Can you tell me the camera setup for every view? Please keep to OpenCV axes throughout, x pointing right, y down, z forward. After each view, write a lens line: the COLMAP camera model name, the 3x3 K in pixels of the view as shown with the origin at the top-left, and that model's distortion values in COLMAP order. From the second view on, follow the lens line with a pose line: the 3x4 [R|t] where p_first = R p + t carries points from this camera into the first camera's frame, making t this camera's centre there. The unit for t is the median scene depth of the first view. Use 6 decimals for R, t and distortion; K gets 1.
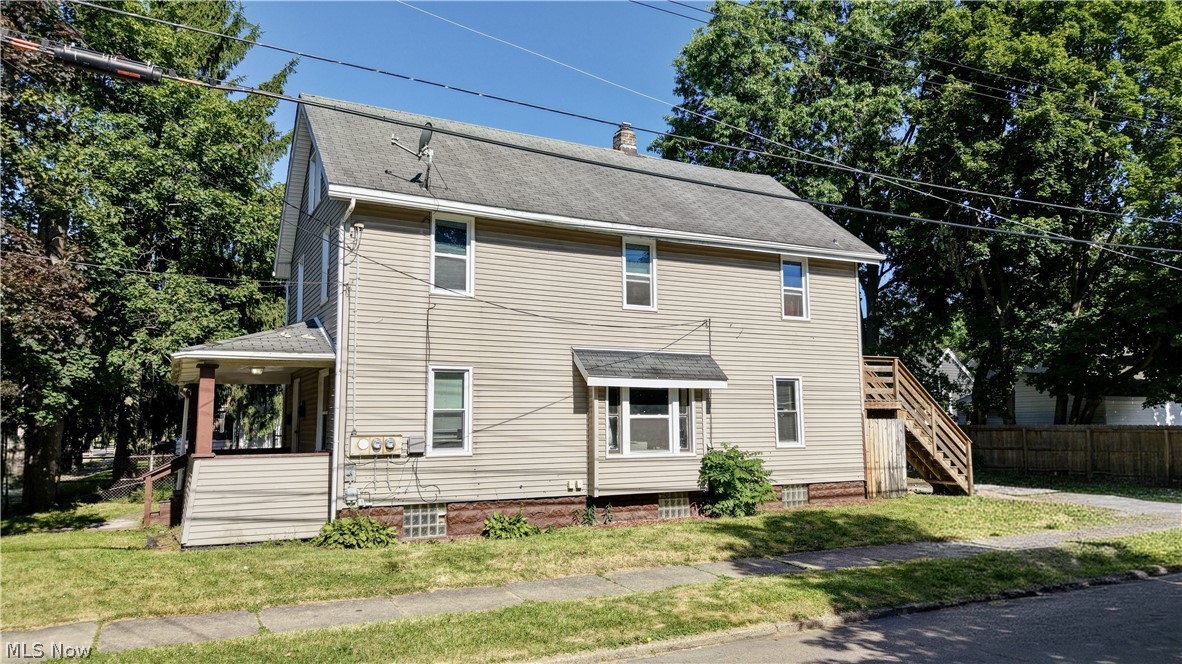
lens RADIAL K [[809.0, 0, 585.9], [0, 809.0, 333.2], [0, 0, 1]] dist [-0.000274, -0.001027]
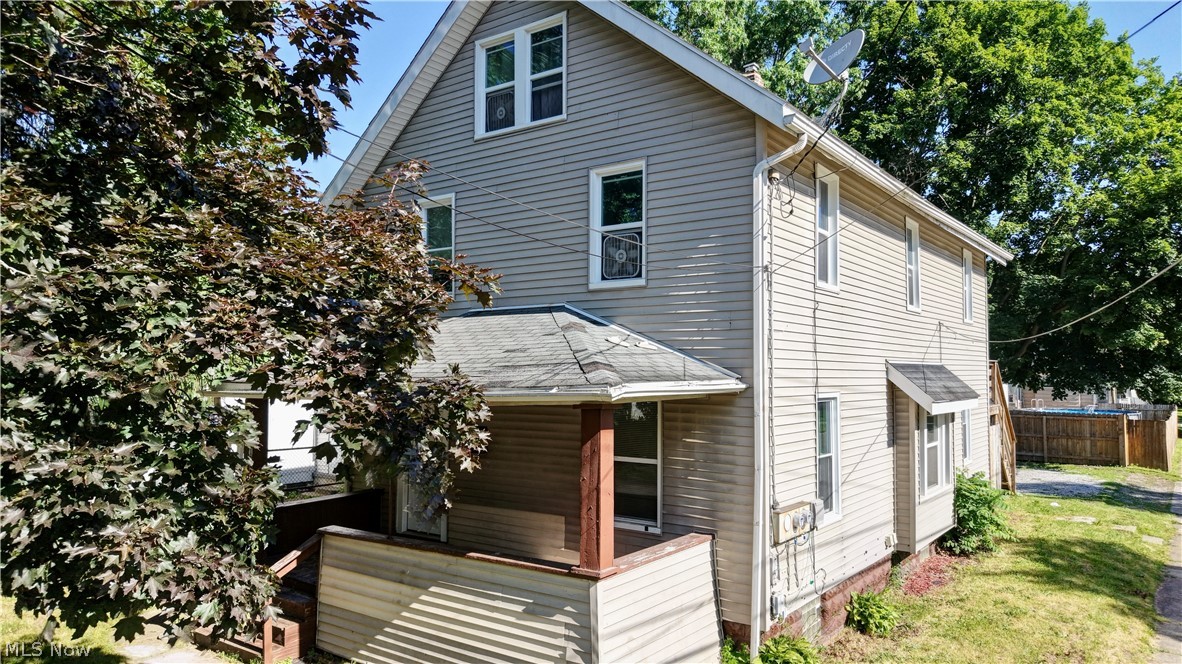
lens RADIAL K [[809.0, 0, 585.9], [0, 809.0, 333.2], [0, 0, 1]] dist [-0.000274, -0.001027]
pose [[0.901642, 0.030493, 0.431408, -0.539331], [-0.058548, 0.996934, 0.051901, -0.028300], [-0.428502, -0.072054, 0.900663, 0.383222]]
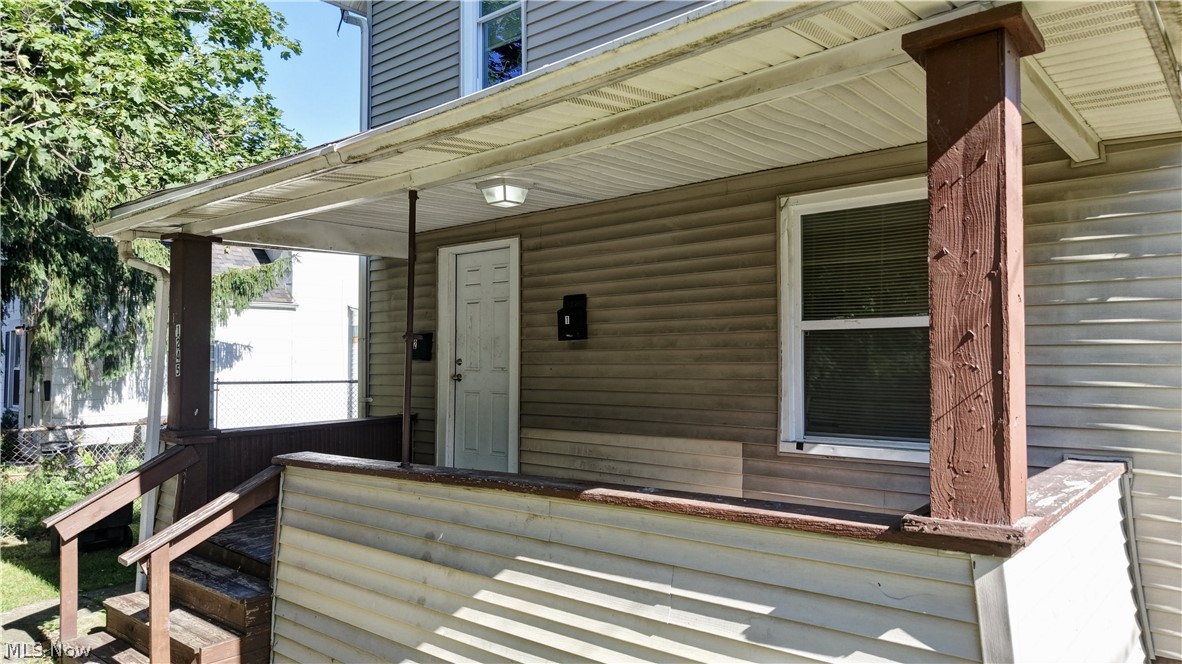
lens RADIAL K [[794.9, 0, 592.6], [0, 794.9, 337.8], [0, 0, 1]] dist [0.063217, -0.092999]
pose [[0.927338, 0.022809, 0.373528, -0.465571], [-0.052151, 0.996278, 0.068635, 0.075916], [-0.370572, -0.083128, 0.925076, 0.645213]]
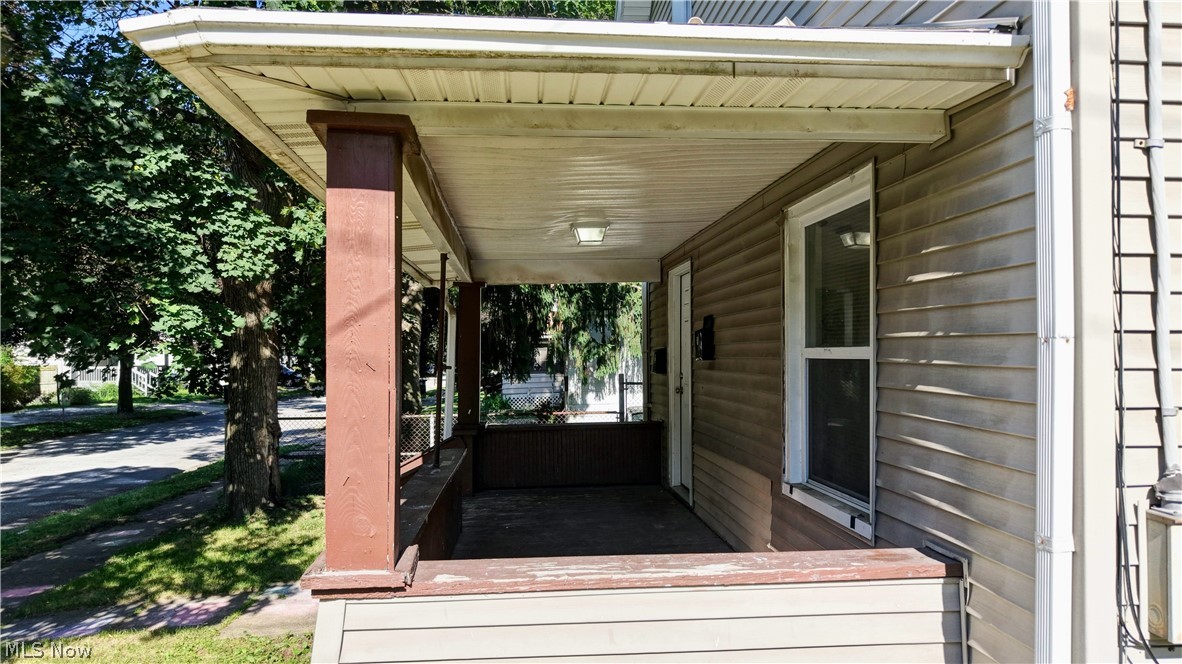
lens RADIAL K [[794.9, 0, 592.6], [0, 794.9, 337.8], [0, 0, 1]] dist [0.063217, -0.092999]
pose [[0.928051, -0.003536, -0.372437, -0.255922], [0.040601, 0.994957, 0.091723, 0.056610], [0.370234, -0.100245, 0.923514, 0.624889]]
